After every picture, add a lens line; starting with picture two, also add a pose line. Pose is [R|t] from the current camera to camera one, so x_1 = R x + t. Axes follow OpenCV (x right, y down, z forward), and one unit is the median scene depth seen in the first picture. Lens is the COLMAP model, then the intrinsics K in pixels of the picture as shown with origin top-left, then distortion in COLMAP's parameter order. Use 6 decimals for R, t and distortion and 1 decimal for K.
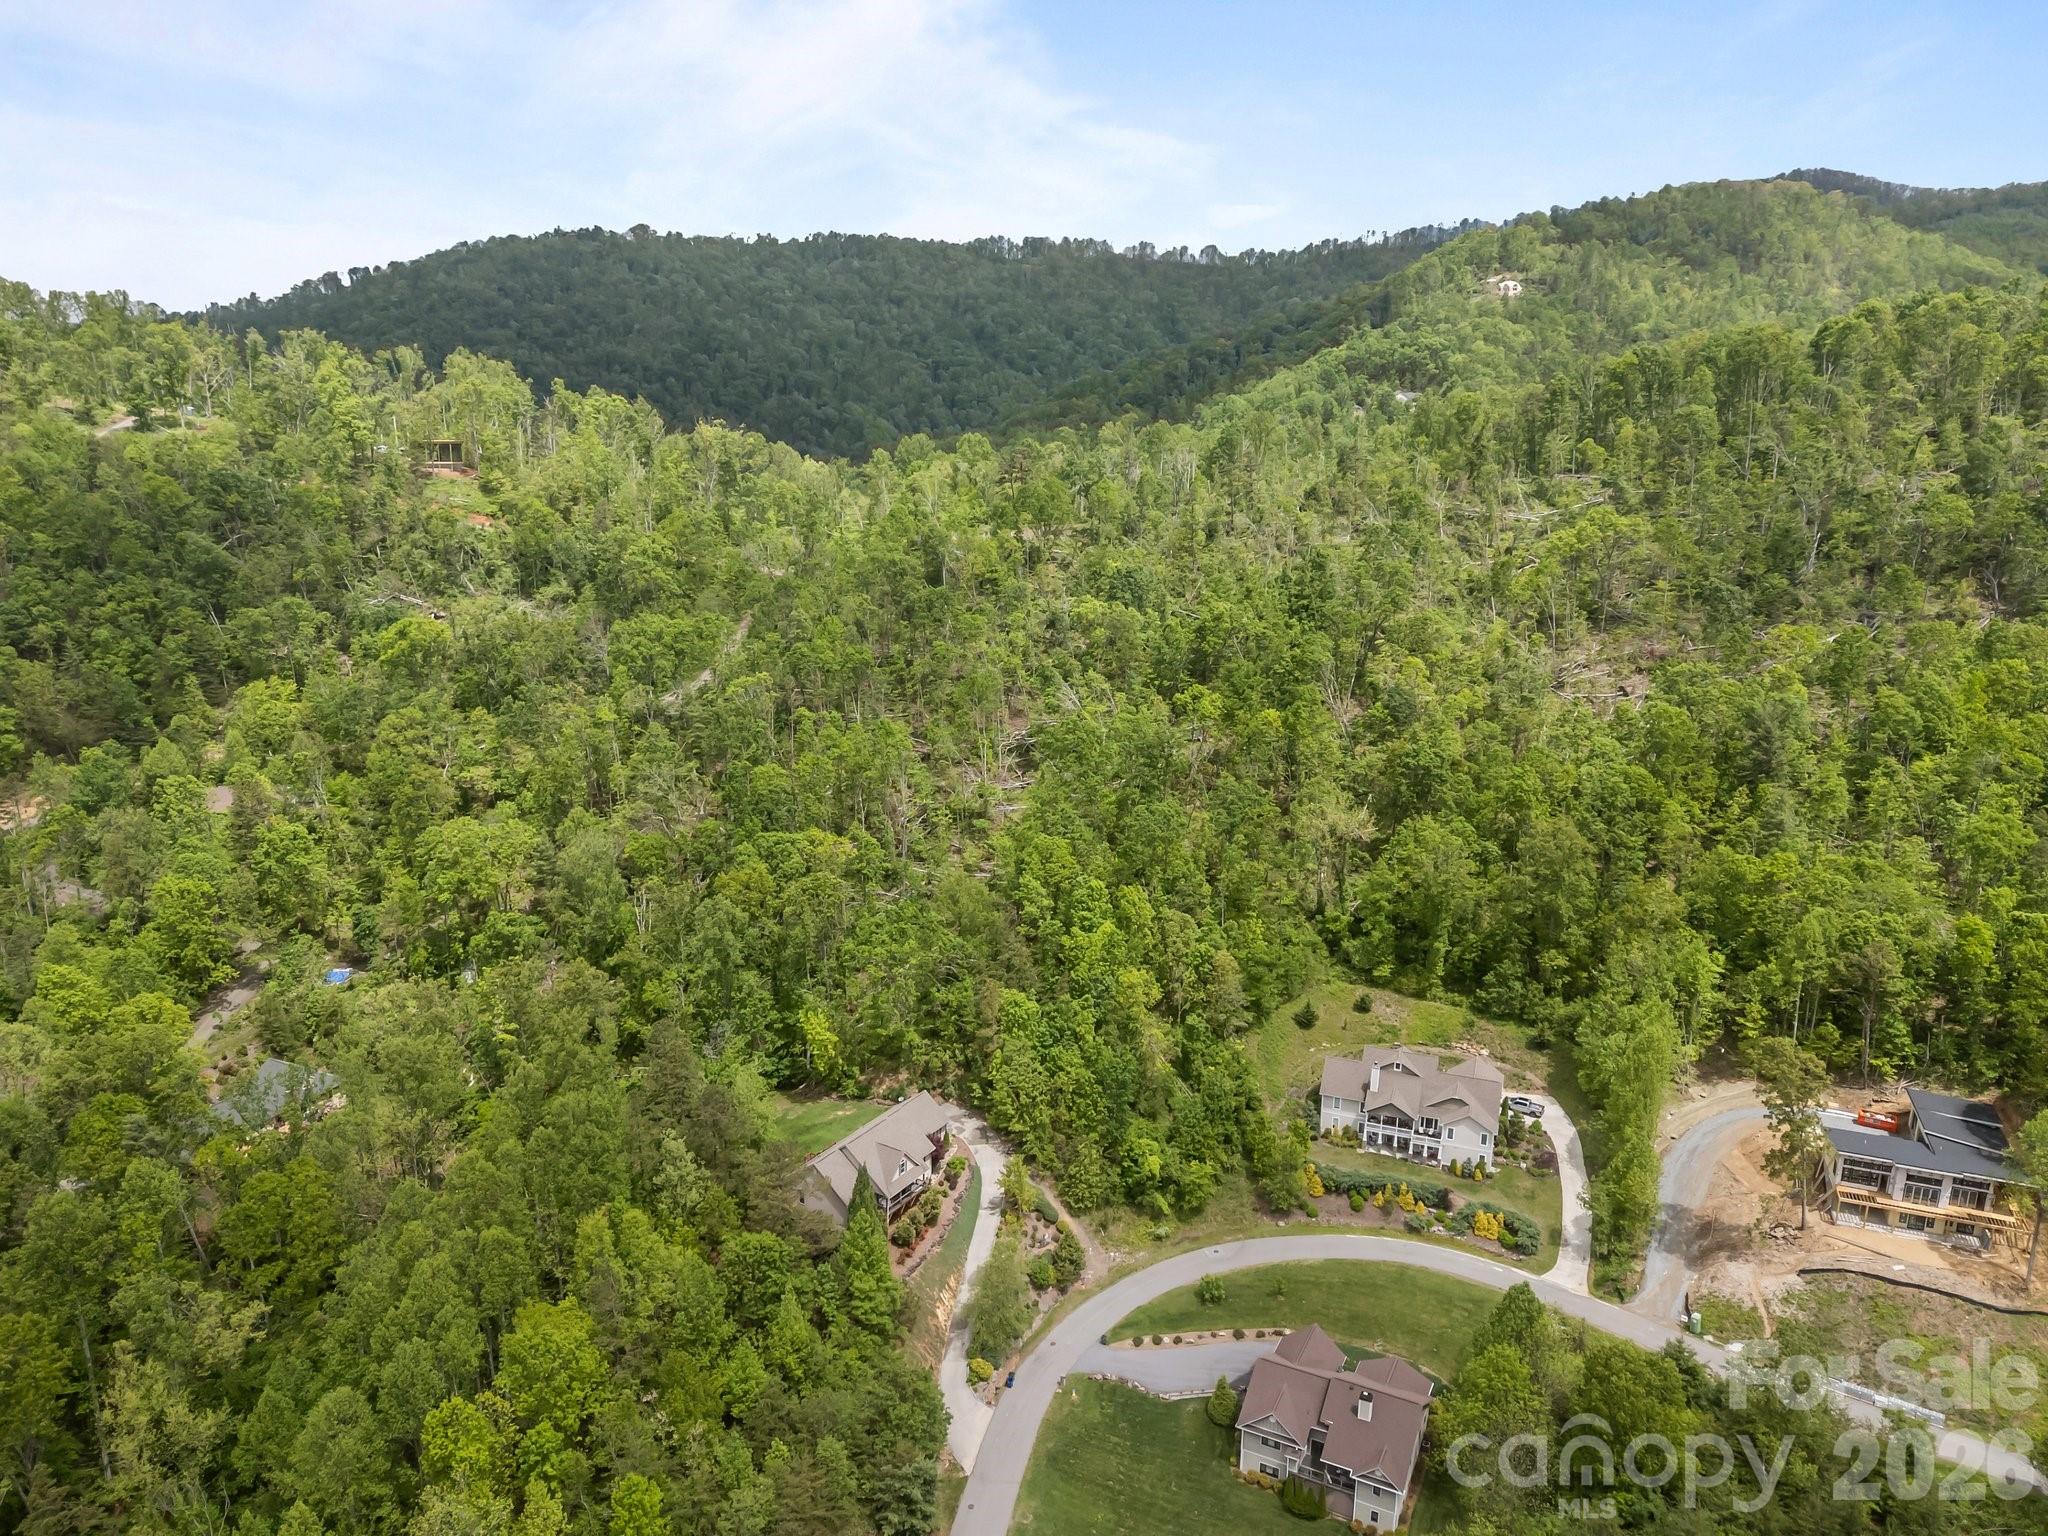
lens RADIAL K [[1497.7, 0, 1027.4], [0, 1497.7, 762.1], [0, 0, 1]] dist [0.066157, -0.056837]
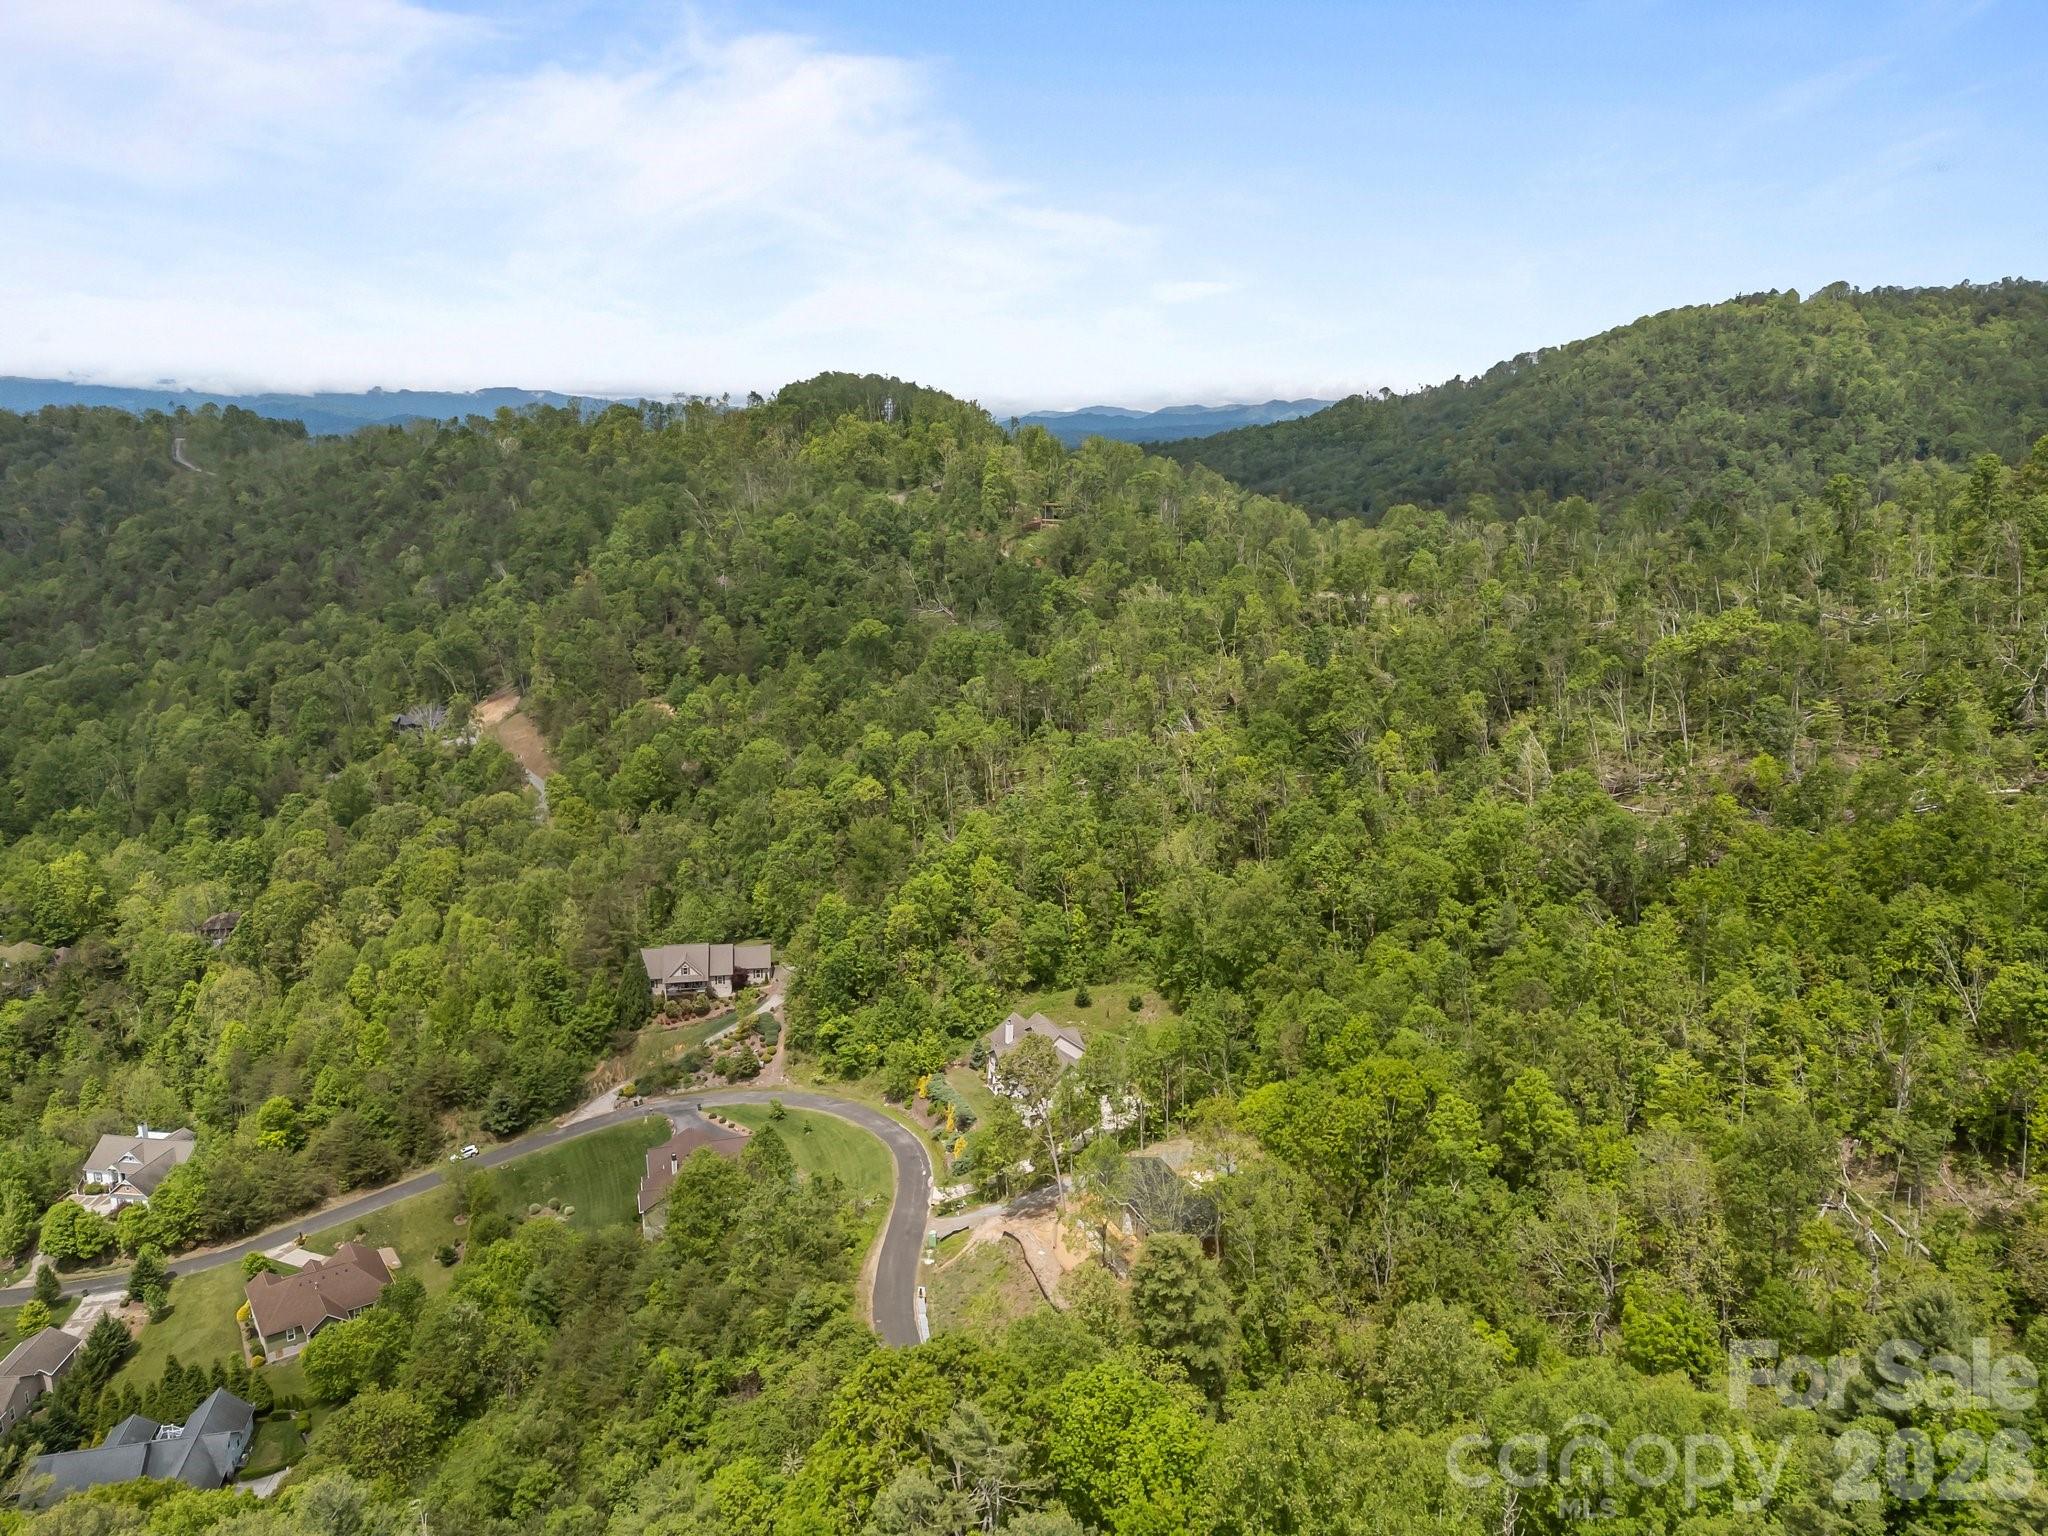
lens RADIAL K [[1497.7, 0, 1026.4], [0, 1497.7, 748.5], [0, 0, 1]] dist [0.066157, -0.056837]
pose [[0.665623, 0.144466, -0.732172, 0.976079], [-0.179874, 0.983217, 0.030475, -0.050894], [0.724287, 0.111414, 0.680438, 0.138152]]
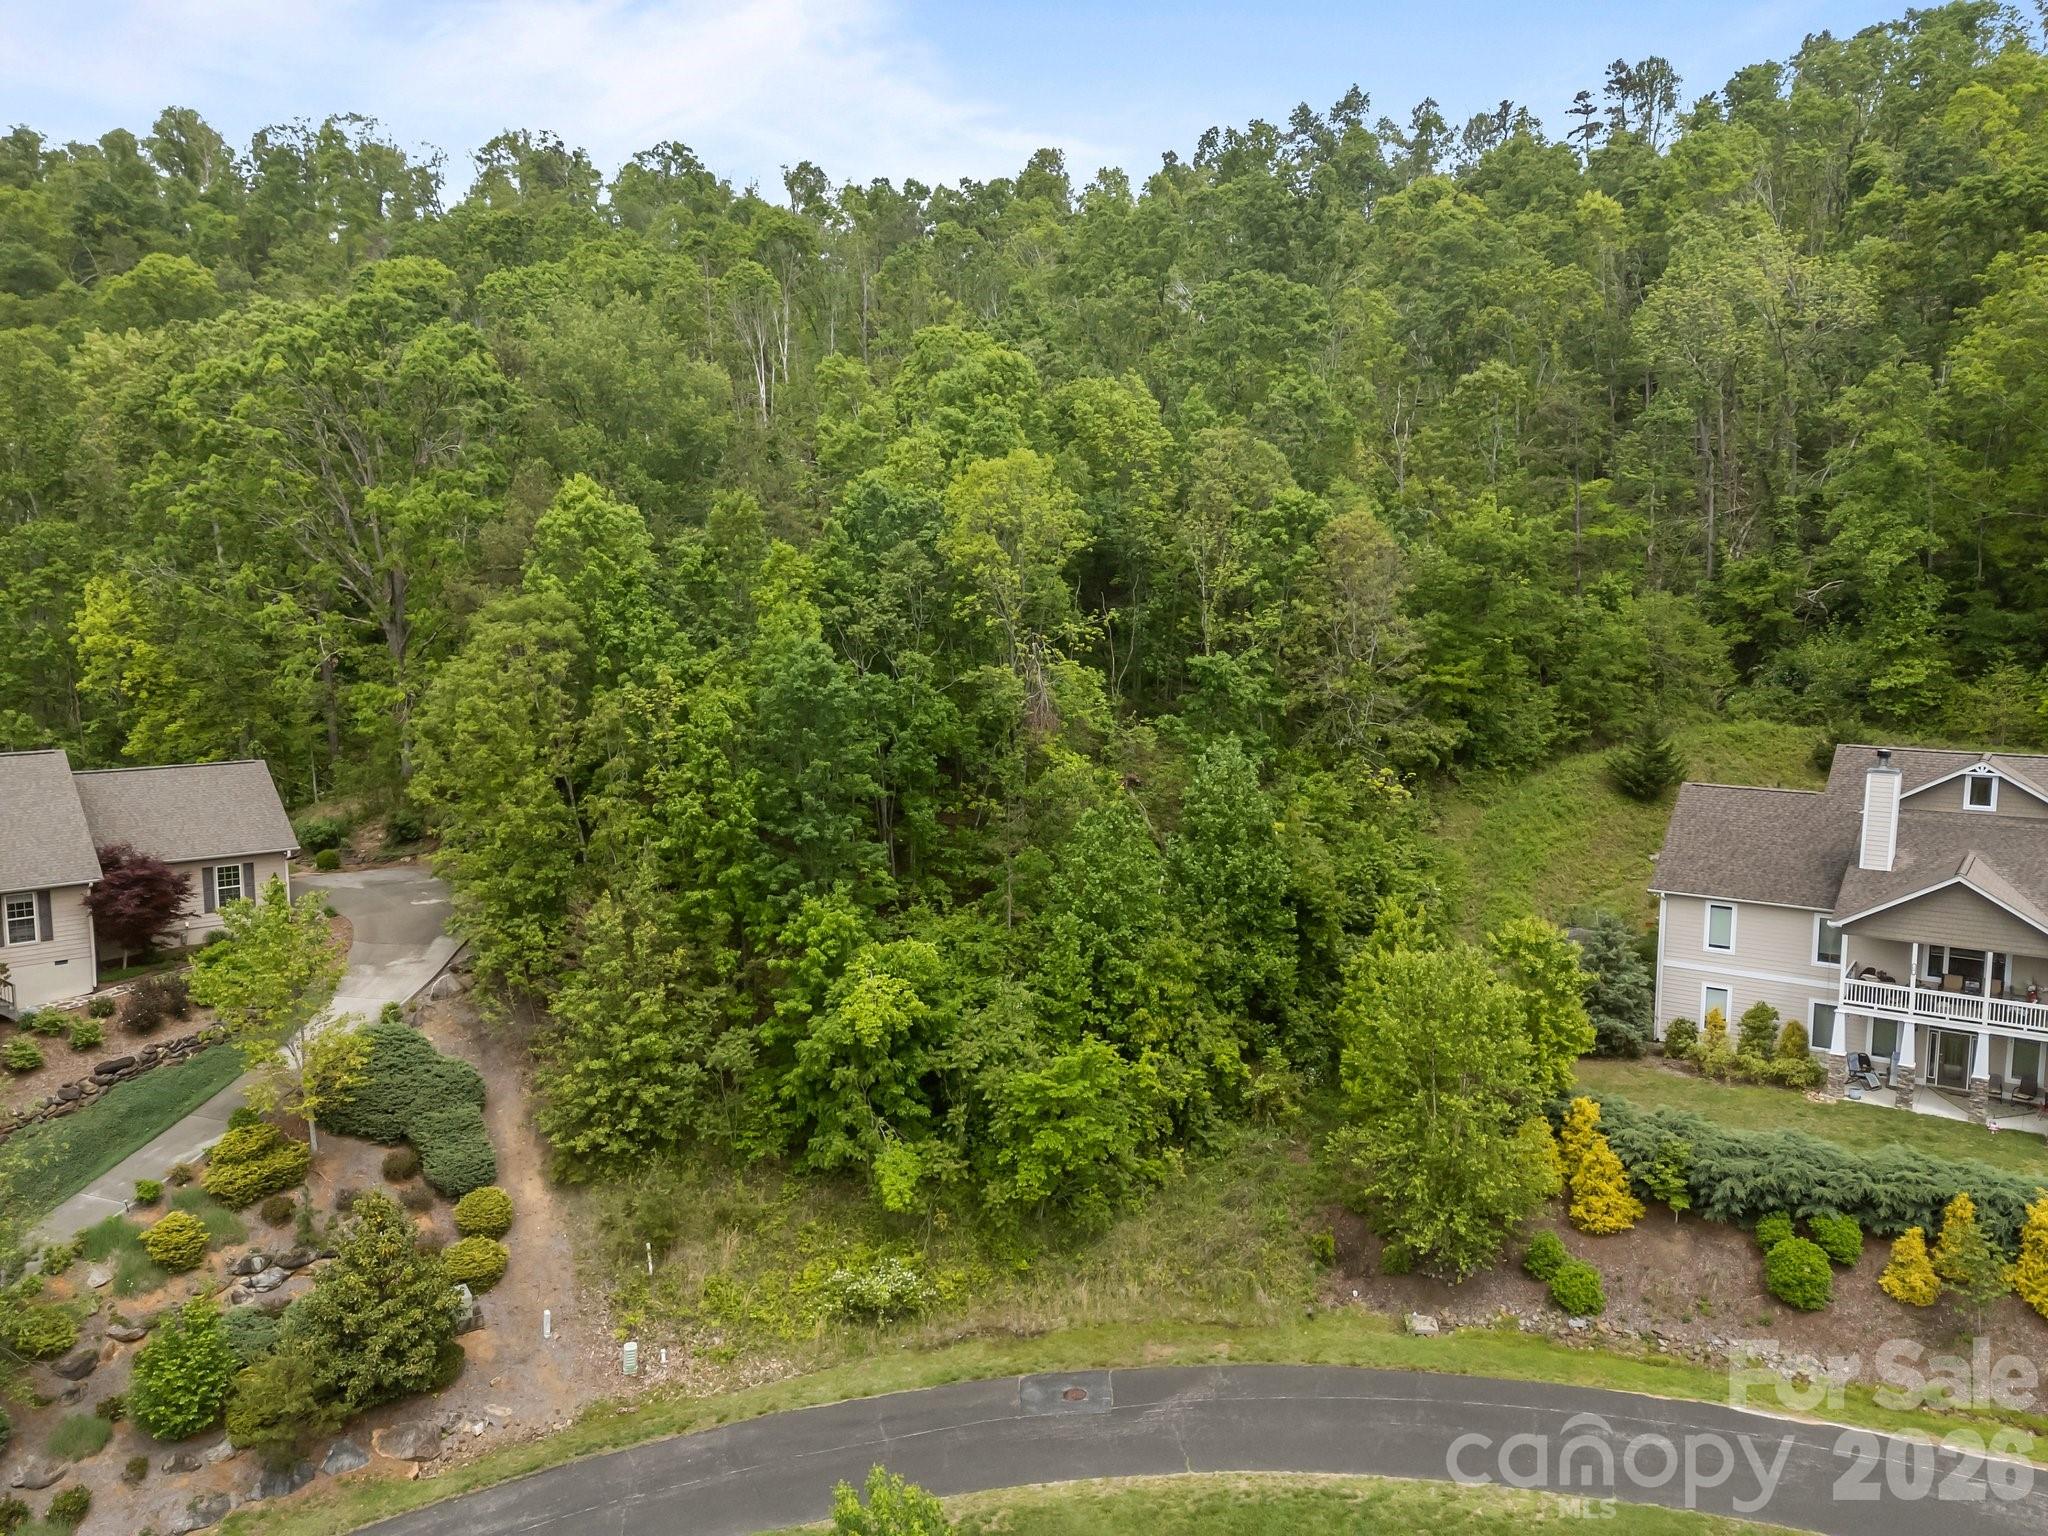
lens RADIAL K [[1497.7, 0, 1031.3], [0, 1497.7, 778.6], [0, 0, 1]] dist [0.066157, -0.056837]
pose [[0.960353, 0.016697, -0.278285, 0.145993], [-0.053286, 0.990795, -0.124441, 0.215352], [0.273646, 0.134336, 0.952403, 0.636178]]
